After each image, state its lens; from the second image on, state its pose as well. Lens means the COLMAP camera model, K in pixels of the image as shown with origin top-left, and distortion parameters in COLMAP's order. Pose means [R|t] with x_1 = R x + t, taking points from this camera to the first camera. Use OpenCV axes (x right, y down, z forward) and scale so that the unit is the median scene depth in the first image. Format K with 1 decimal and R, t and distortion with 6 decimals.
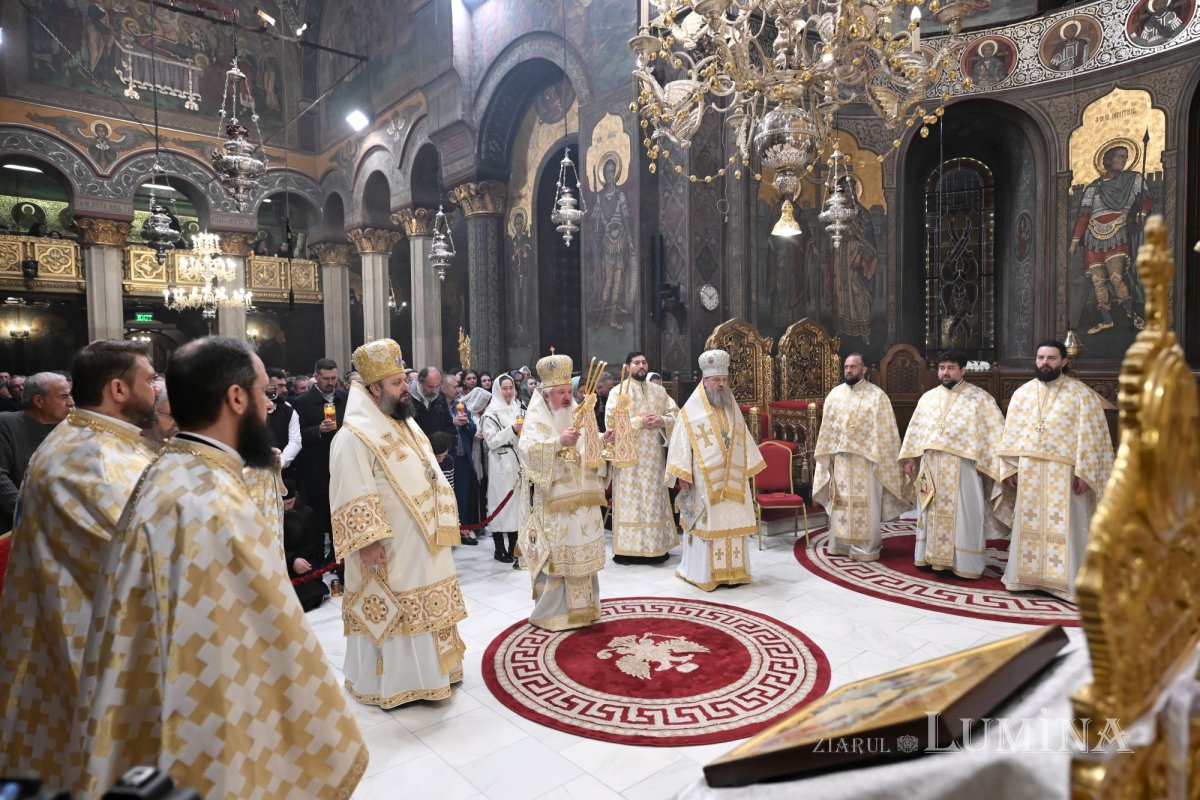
lens RADIAL K [[692.0, 0, 599.6], [0, 692.0, 395.0], [0, 0, 1]] dist [-0.001441, -0.000348]
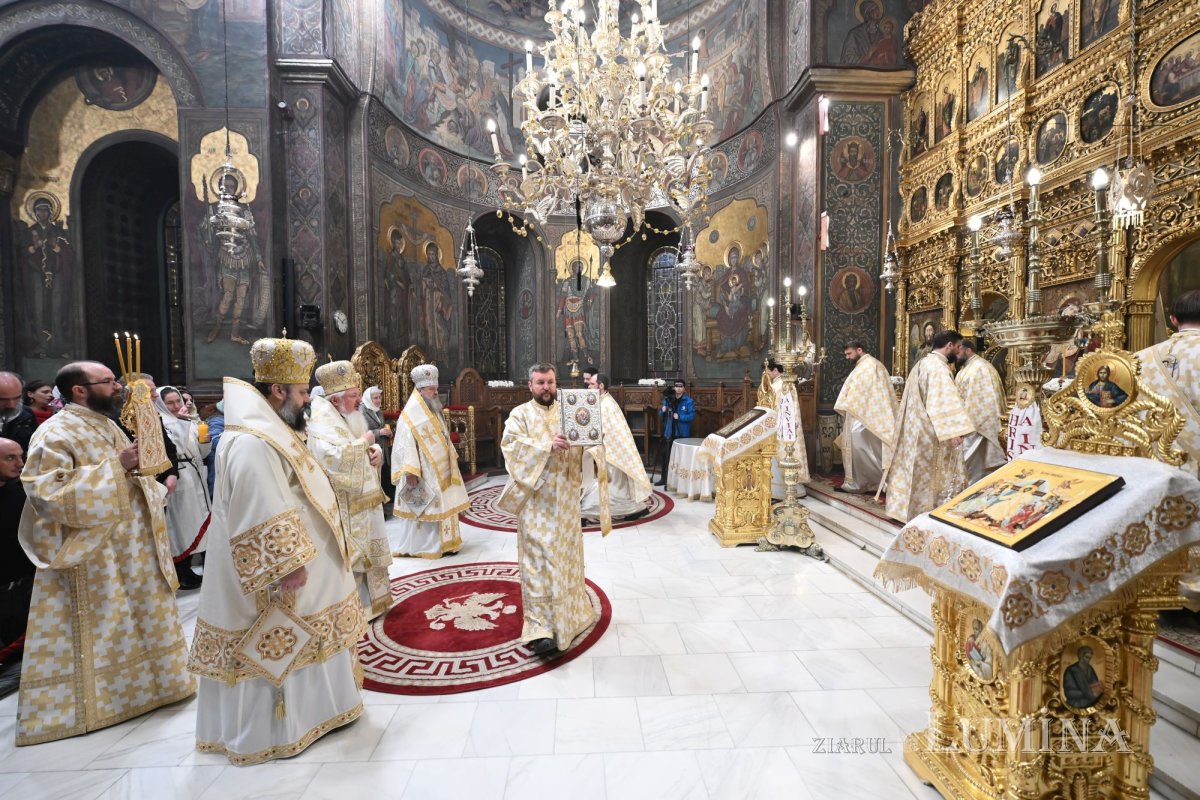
lens RADIAL K [[512.2, 0, 596.1], [0, 512.2, 402.2], [0, 0, 1]] dist [-0.002720, -0.000075]
pose [[0.629226, -0.017596, 0.777023, -0.254519], [0.031001, 0.999516, -0.002471, 0.009601], [-0.776604, 0.025643, 0.629467, 0.137992]]
